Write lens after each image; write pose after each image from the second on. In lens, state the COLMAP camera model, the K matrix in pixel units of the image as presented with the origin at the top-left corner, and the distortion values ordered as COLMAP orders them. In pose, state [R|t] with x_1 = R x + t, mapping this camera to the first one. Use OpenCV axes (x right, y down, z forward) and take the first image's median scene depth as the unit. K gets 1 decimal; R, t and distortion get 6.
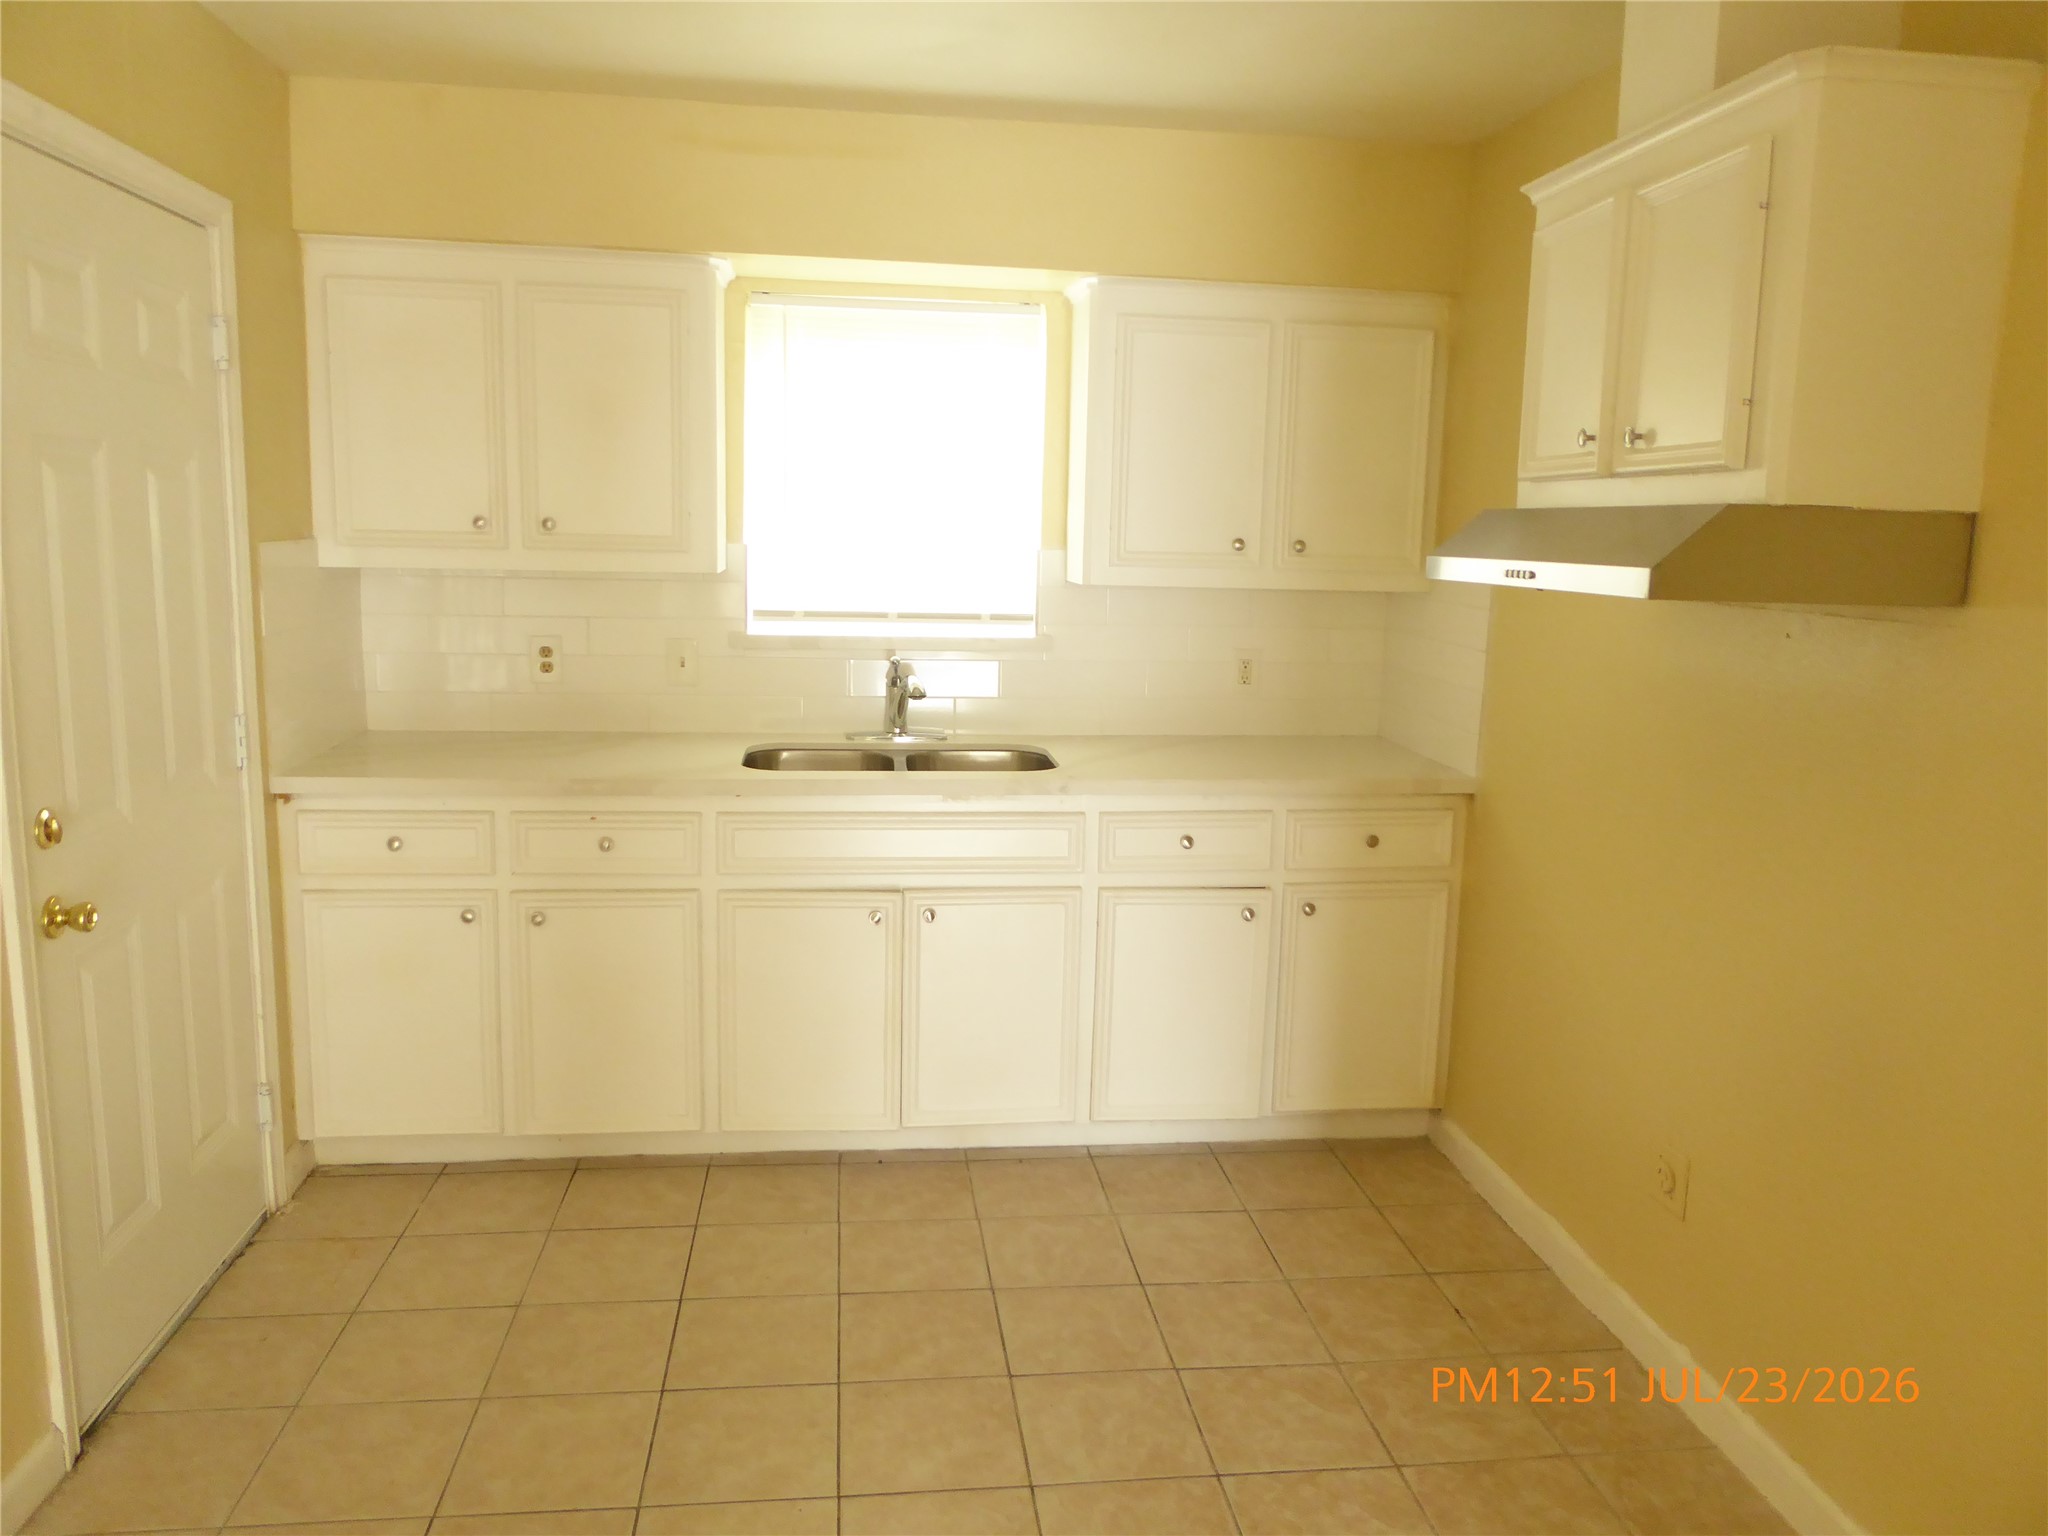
lens RADIAL K [[1489.6, 0, 1029.1], [0, 1489.6, 765.5], [0, 0, 1]] dist [-0.007956, 0.001894]
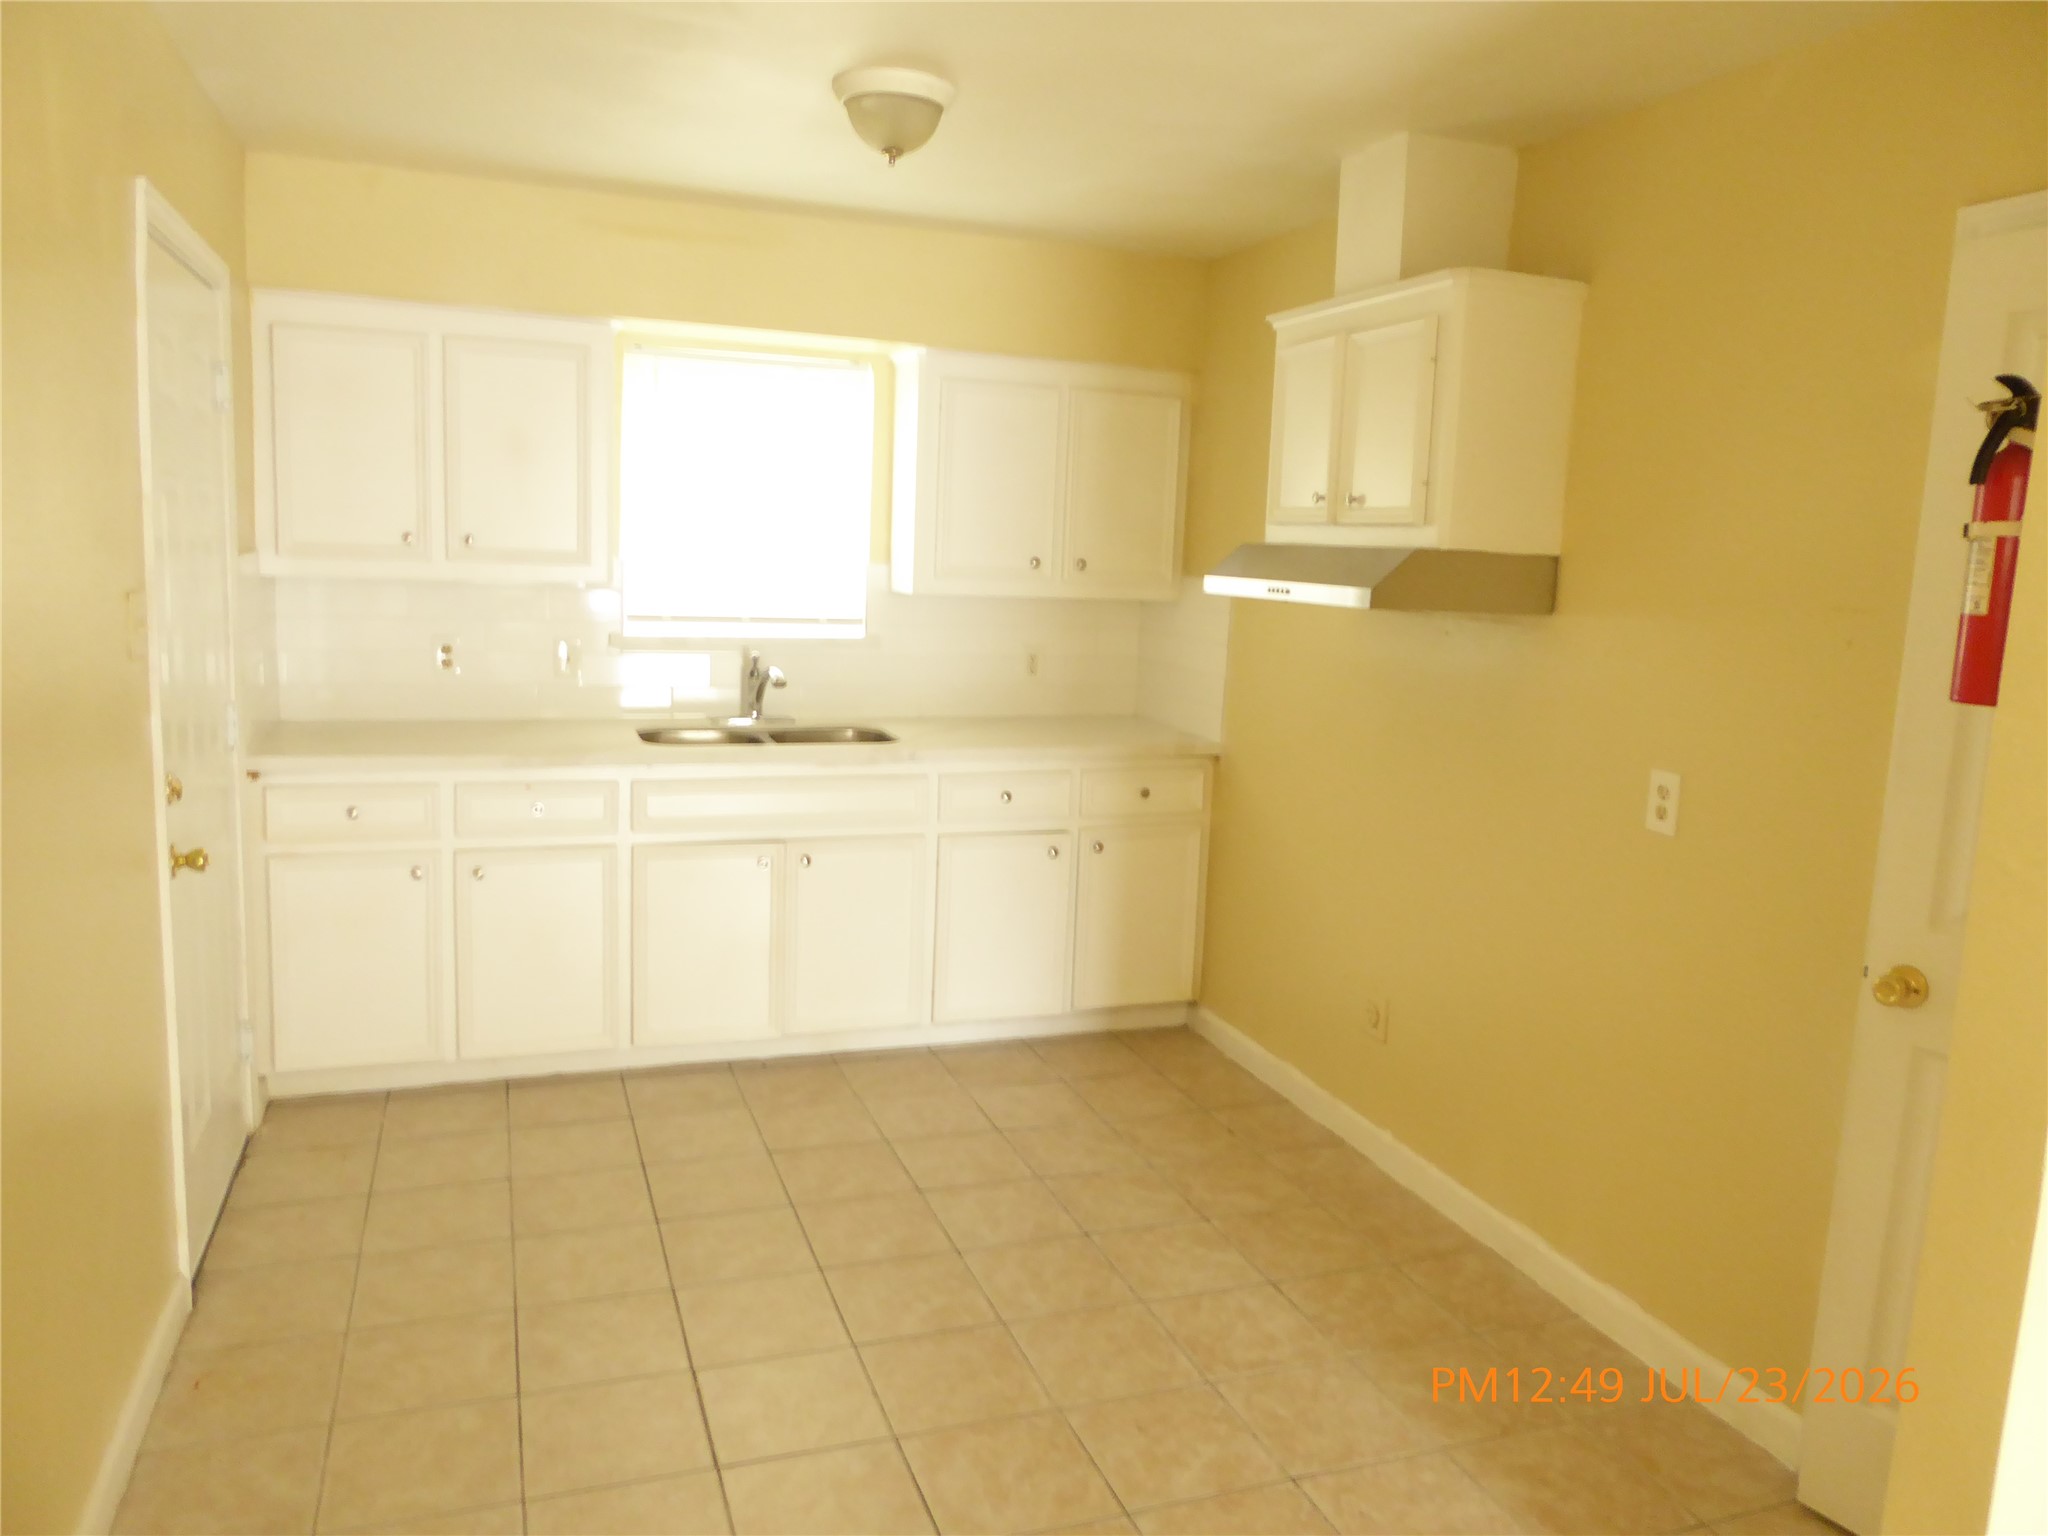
lens RADIAL K [[1489.6, 0, 1031.4], [0, 1489.6, 761.2], [0, 0, 1]] dist [-0.007956, 0.001894]
pose [[0.975079, -0.019176, 0.221026, -0.155763], [0.020182, 0.999794, -0.002293, 0.024539], [-0.220936, 0.006696, 0.975265, -0.247645]]
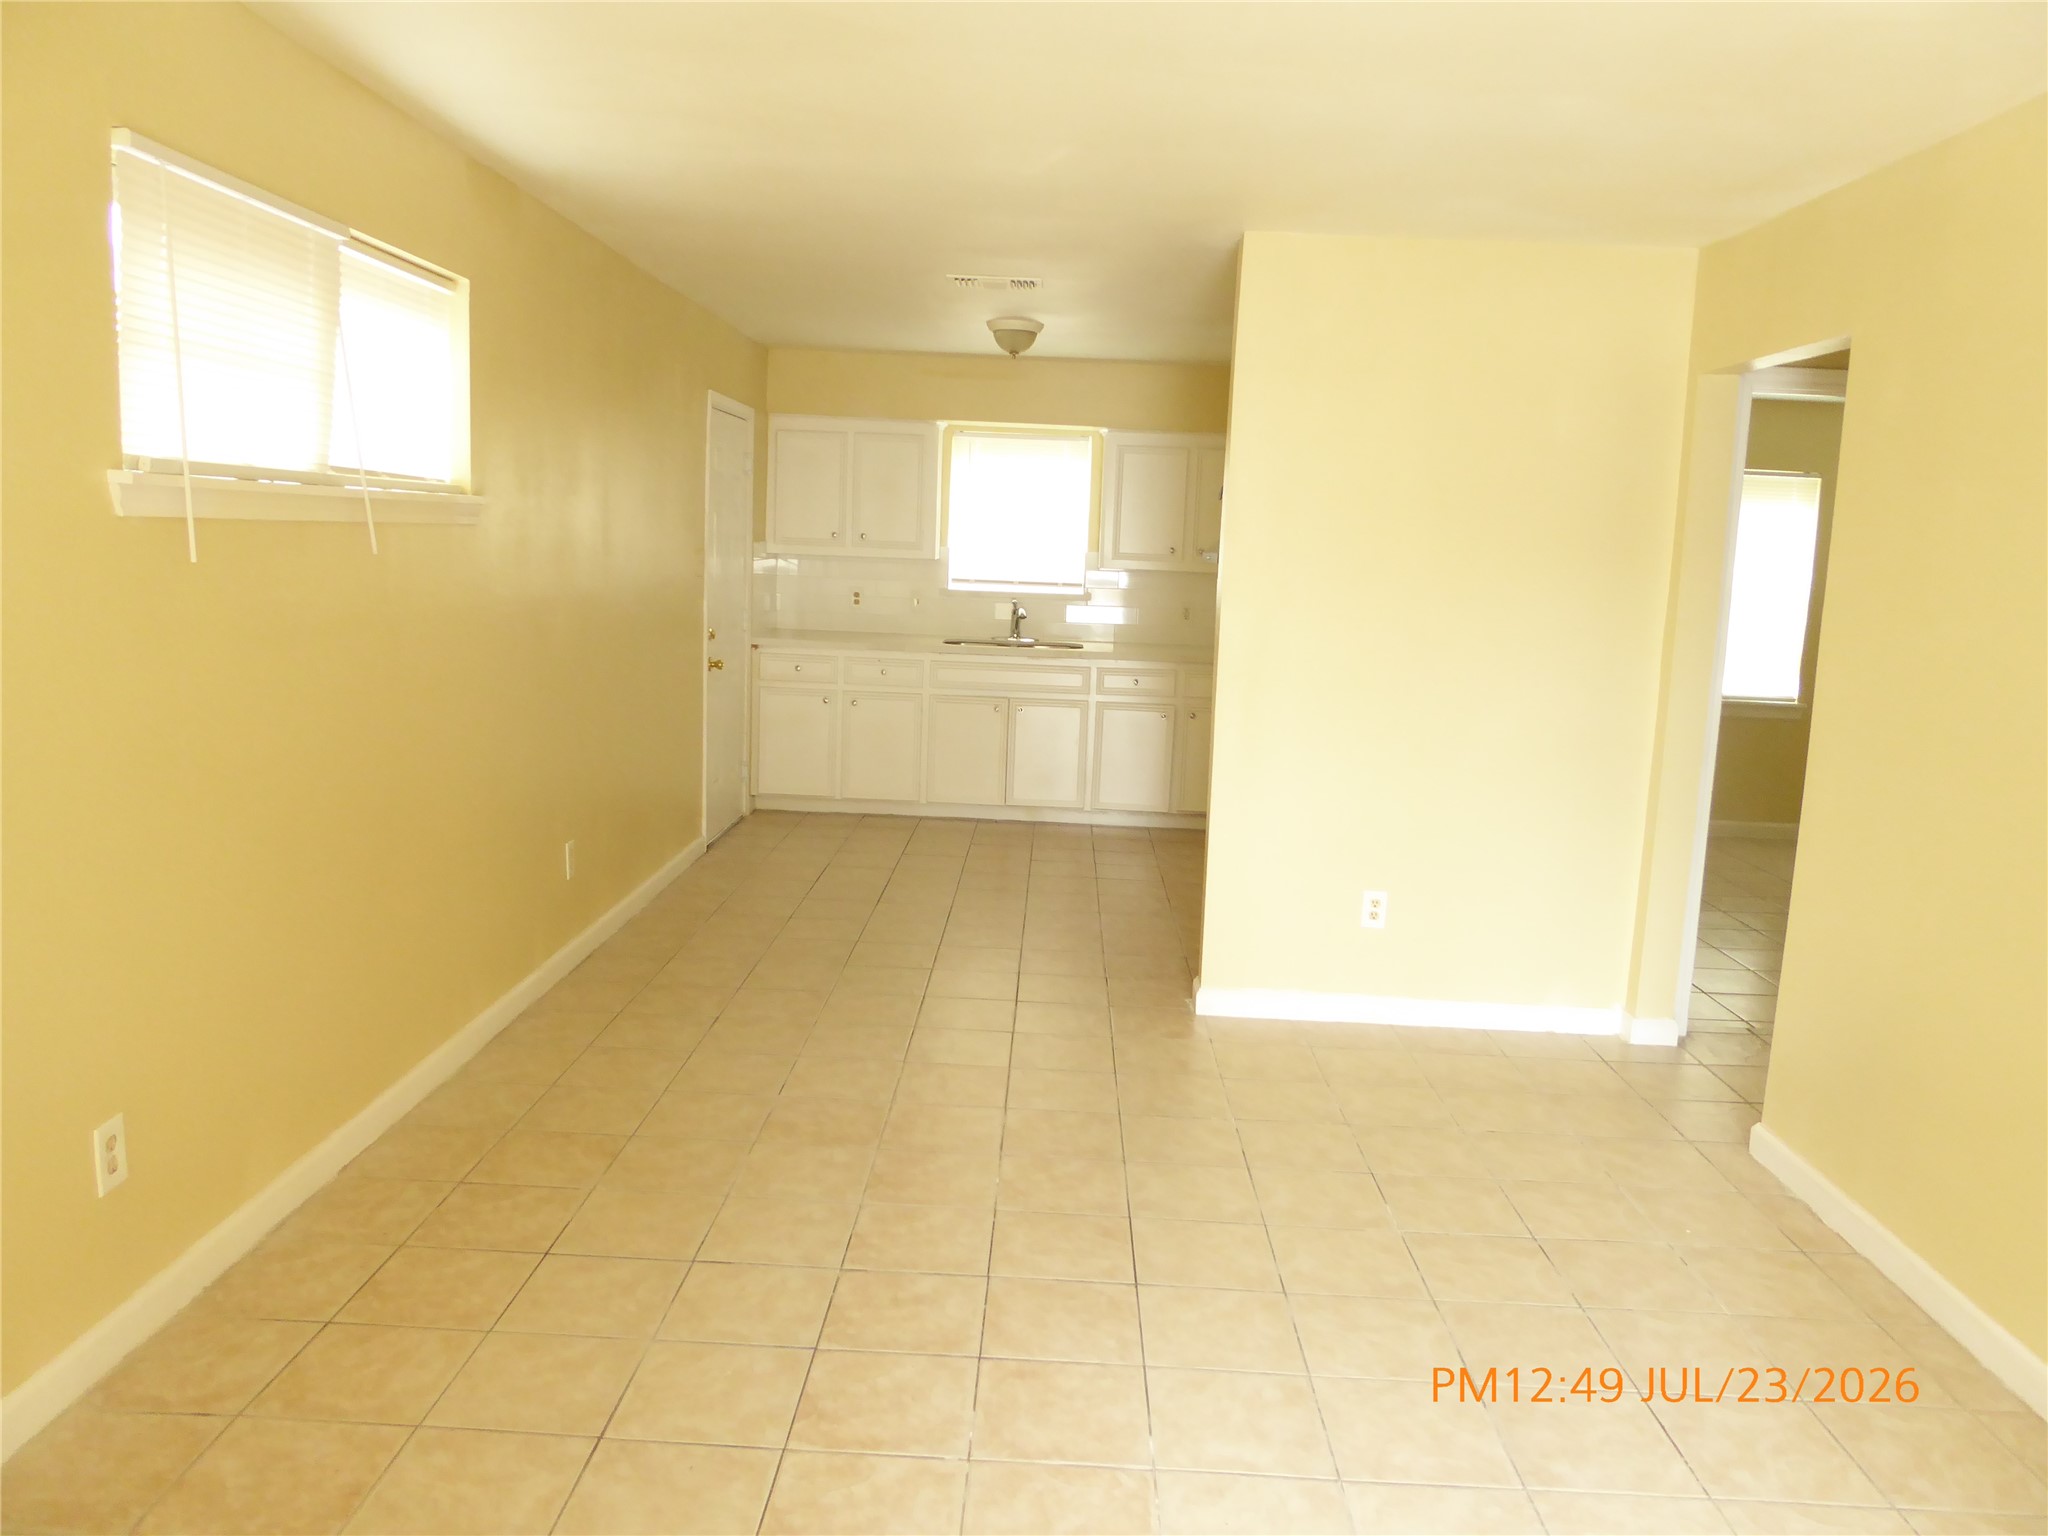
lens RADIAL K [[1489.6, 0, 1036.9], [0, 1489.6, 763.1], [0, 0, 1]] dist [-0.007956, 0.001894]
pose [[0.989337, 0.036327, -0.141044, 0.283284], [-0.038416, 0.999188, -0.012115, 0.208485], [0.140489, 0.017404, 0.989929, -1.252723]]
